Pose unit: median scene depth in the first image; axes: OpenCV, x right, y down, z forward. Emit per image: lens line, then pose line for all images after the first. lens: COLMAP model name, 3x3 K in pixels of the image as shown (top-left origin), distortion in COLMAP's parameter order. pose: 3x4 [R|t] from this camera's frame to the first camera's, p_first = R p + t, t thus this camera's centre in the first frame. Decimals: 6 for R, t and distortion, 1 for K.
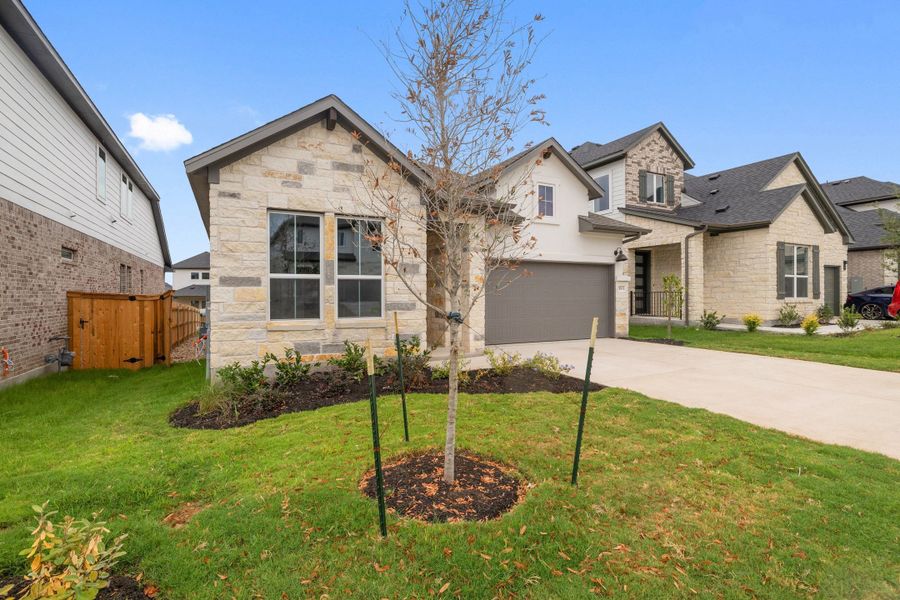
lens RADIAL K [[385.0, 0, 451.1], [0, 385.0, 295.3], [0, 0, 1]] dist [0.001031, 0.000424]
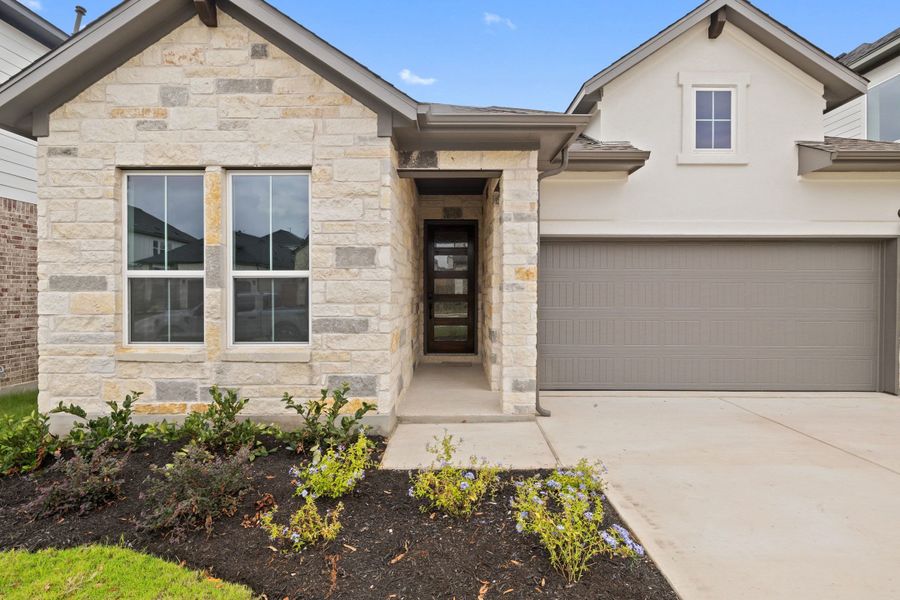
lens RADIAL K [[431.4, 0, 451.8], [0, 431.4, 298.0], [0, 0, 1]] dist [-0.002639, 0.000487]
pose [[0.902223, 0.010097, -0.431151, 0.303110], [-0.005200, 0.999908, 0.012534, -0.020953], [0.431238, -0.009066, 0.902193, 0.548011]]
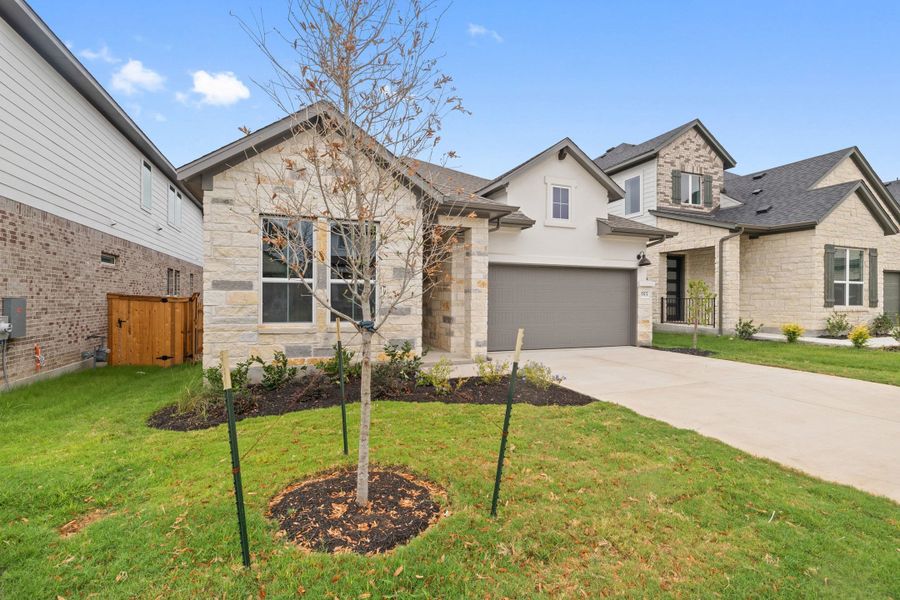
lens RADIAL K [[376.4, 0, 455.0], [0, 376.4, 299.9], [0, 0, 1]] dist [0.000164, 0.000076]
pose [[0.995082, 0.008906, -0.098652, 0.128297], [-0.008740, 0.999960, 0.002113, -0.003563], [0.098667, -0.001241, 0.995120, 0.051797]]
